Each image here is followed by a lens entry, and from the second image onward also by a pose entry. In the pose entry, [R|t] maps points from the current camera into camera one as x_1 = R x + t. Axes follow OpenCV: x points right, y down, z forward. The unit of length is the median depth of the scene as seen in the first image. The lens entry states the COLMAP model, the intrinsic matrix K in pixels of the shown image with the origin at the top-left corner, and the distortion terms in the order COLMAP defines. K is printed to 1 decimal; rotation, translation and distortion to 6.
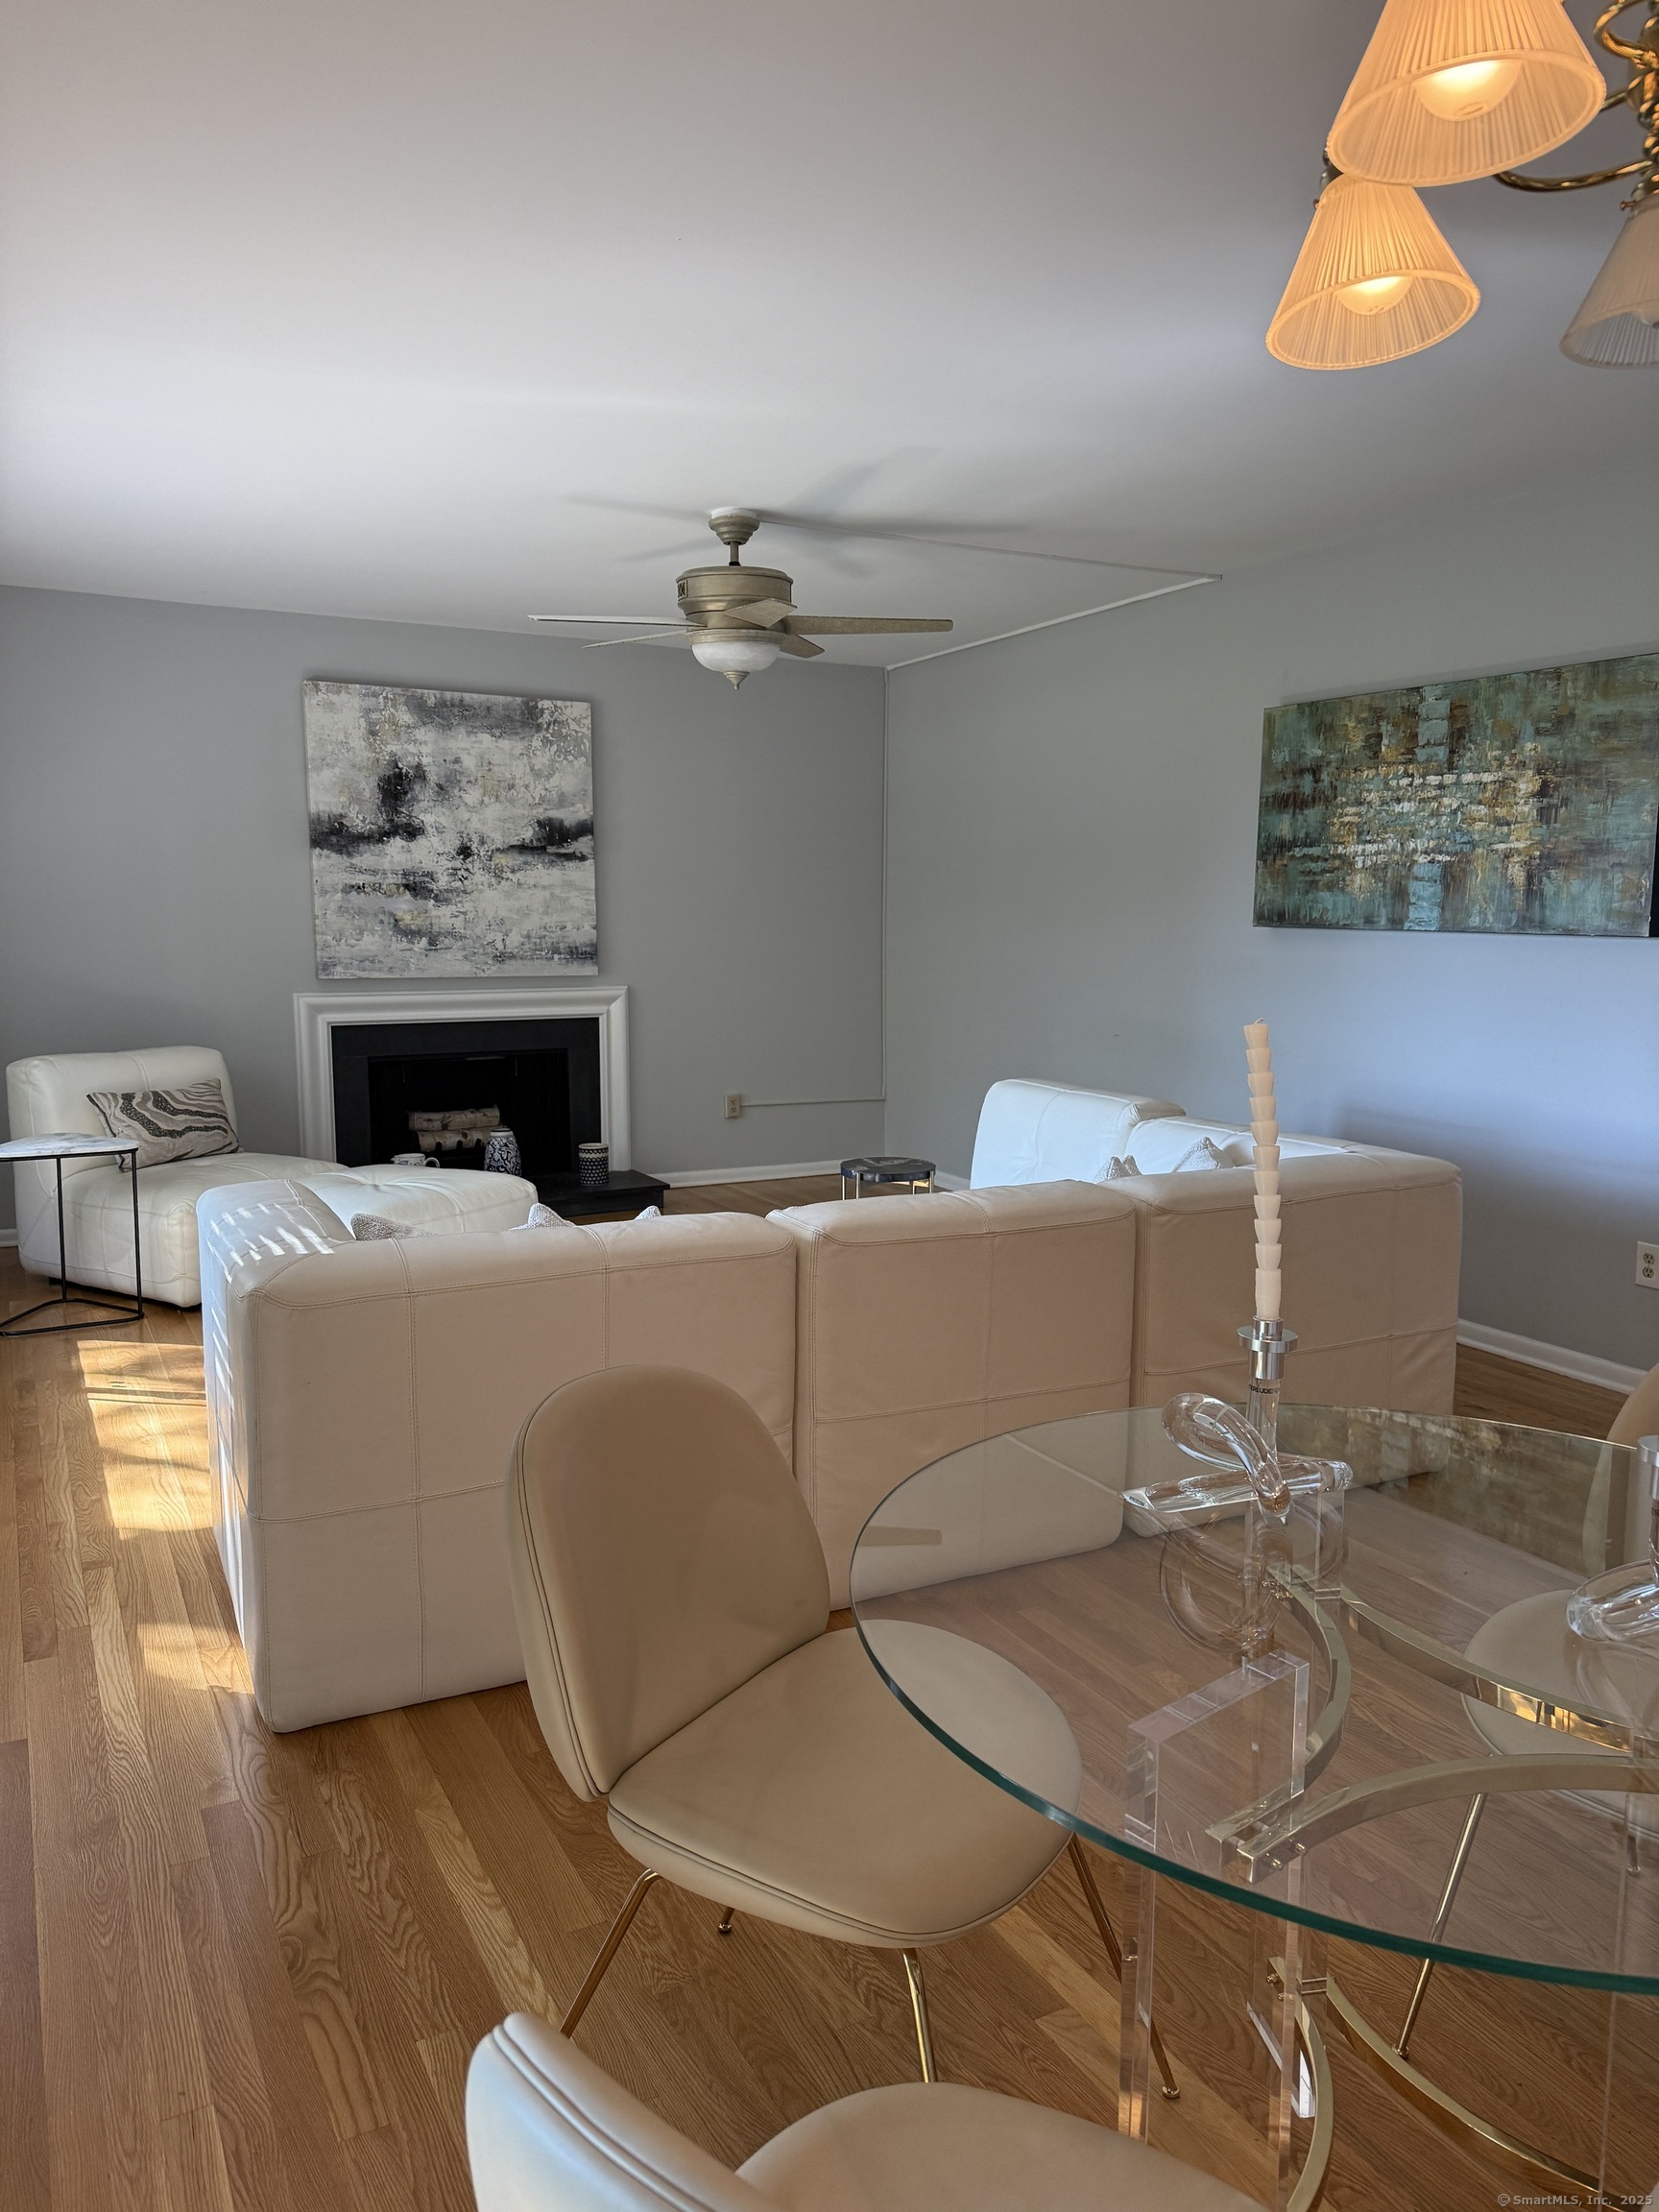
lens RADIAL K [[1577.5, 0, 827.2], [0, 1577.5, 1106.5], [0, 0, 1]] dist [0.057776, -0.047964]
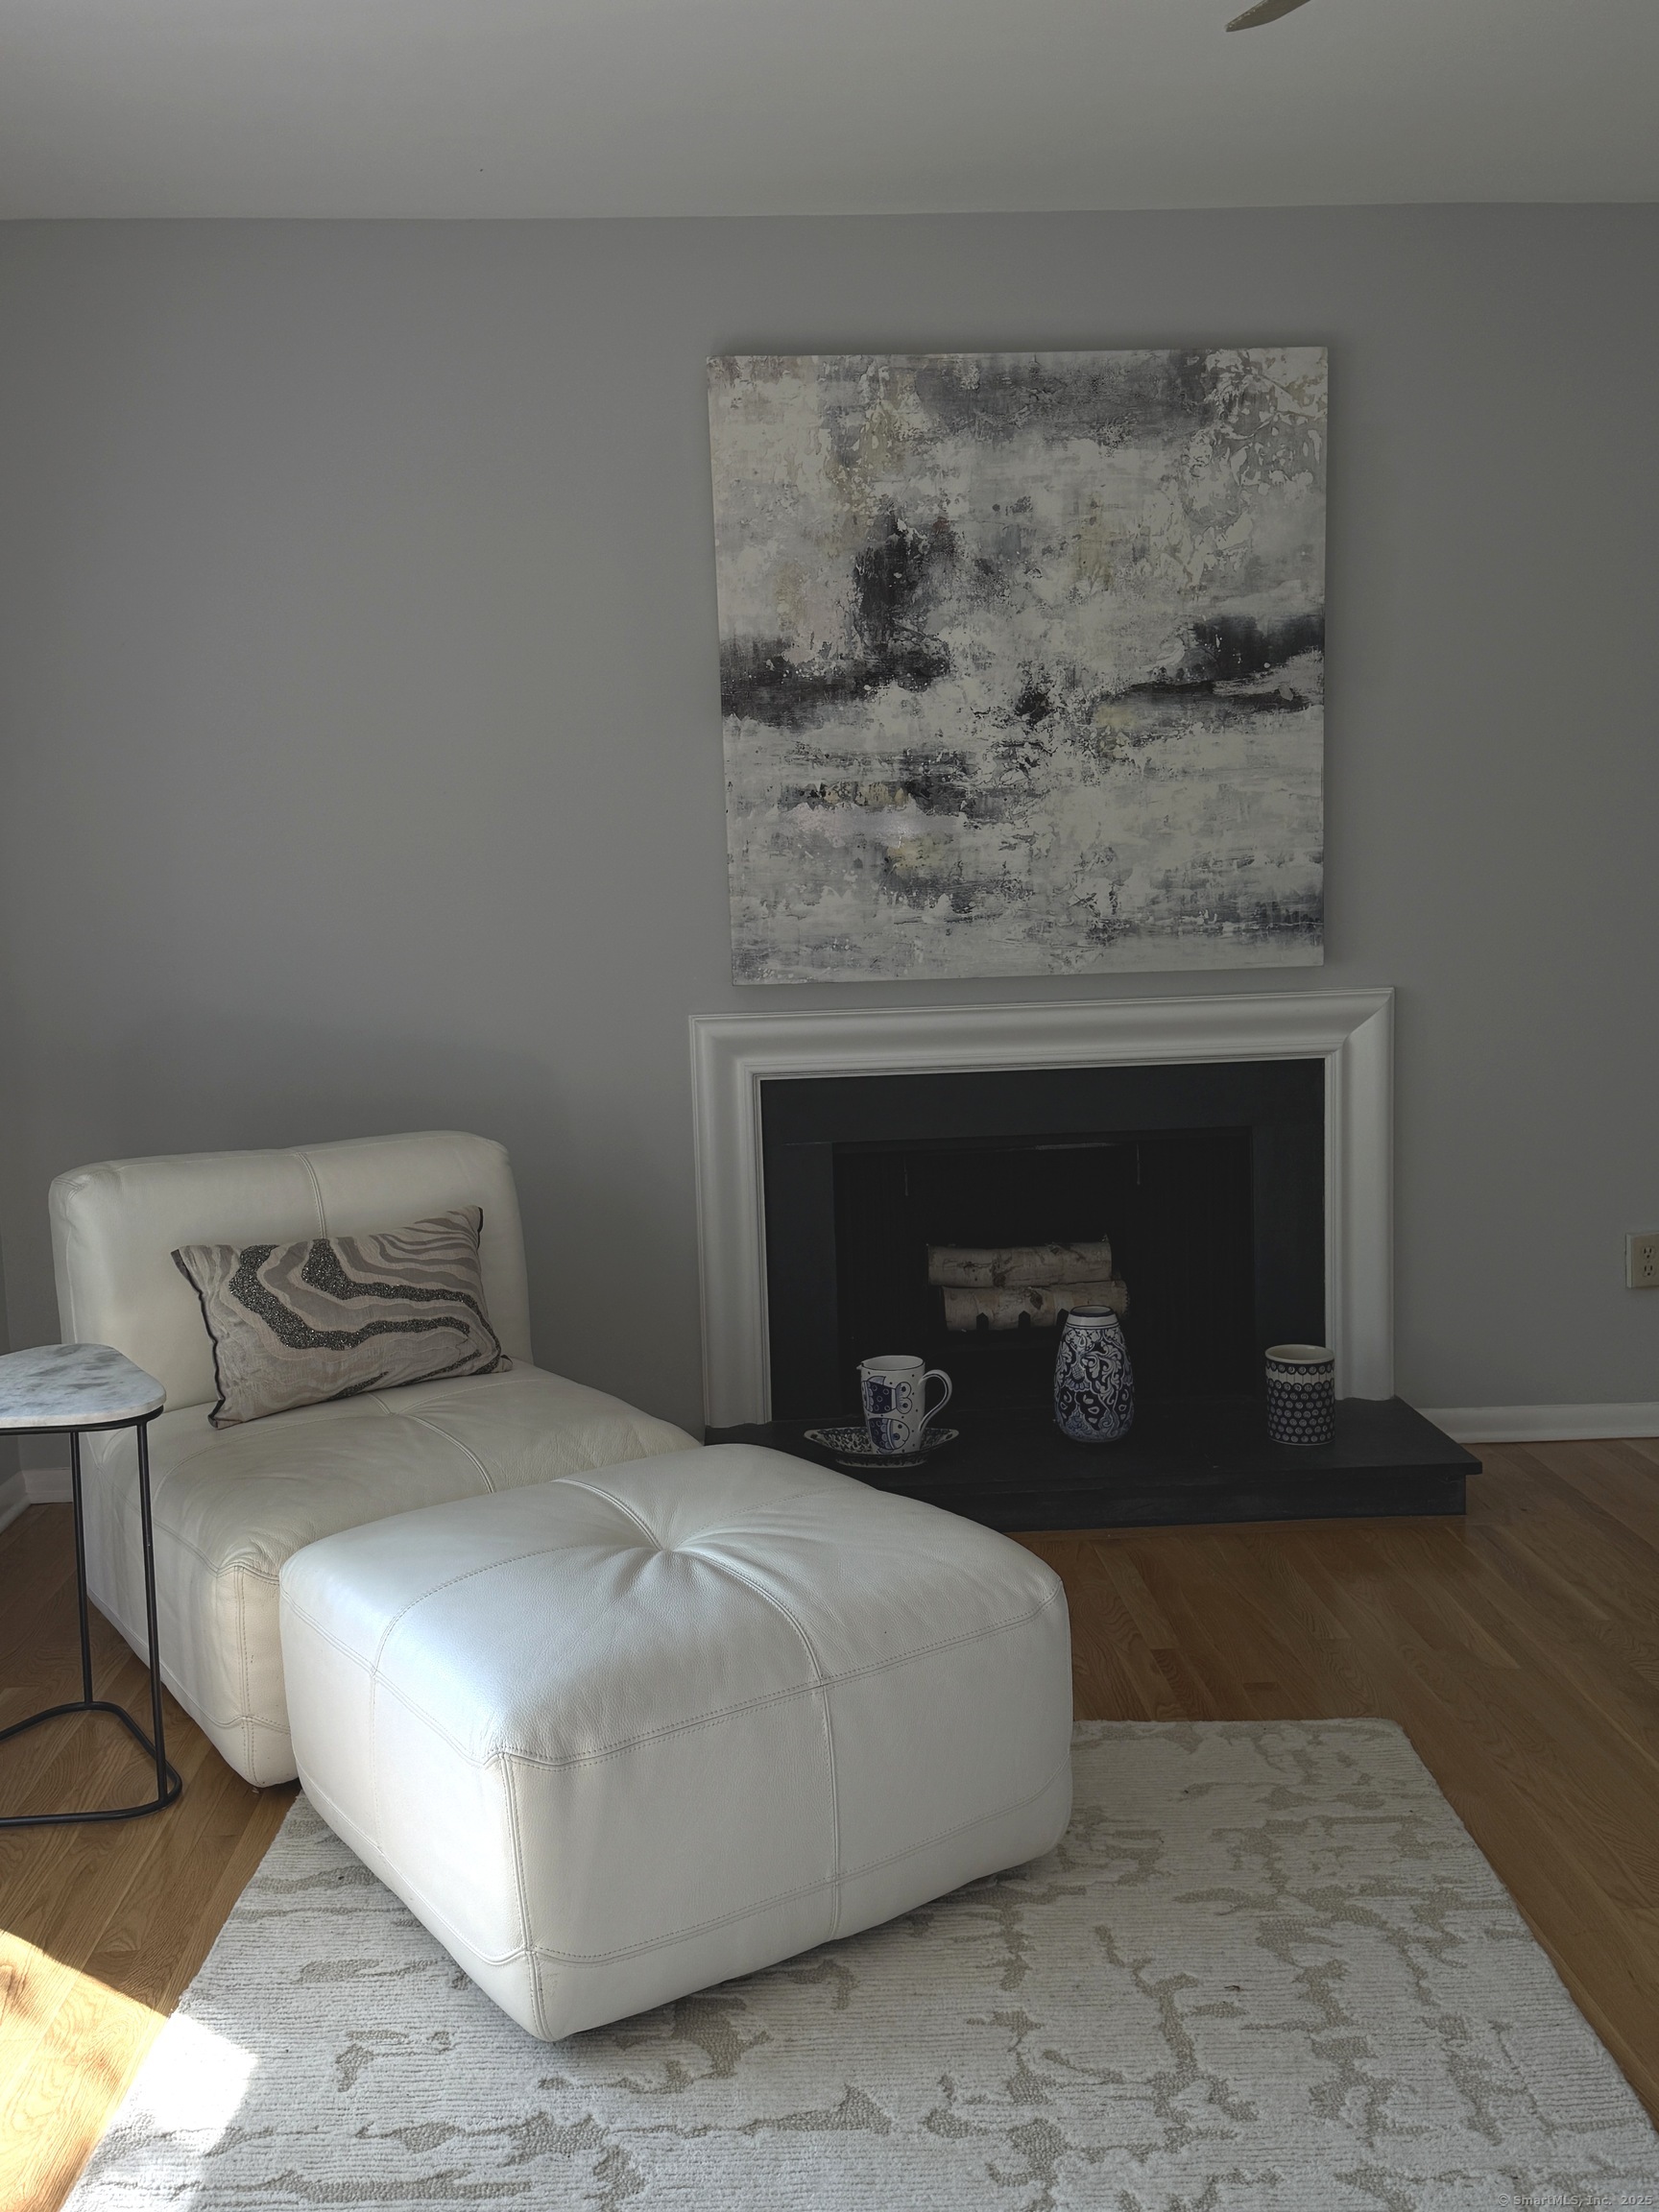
lens RADIAL K [[2060.5, 0, 810.8], [0, 2060.5, 1155.6], [0, 0, 1]] dist [0.113977, 0.000000]
pose [[0.910853, 0.025642, -0.411934, -0.035083], [-0.016616, 0.999537, 0.025478, -0.044004], [0.412397, -0.016362, 0.910857, 0.423554]]
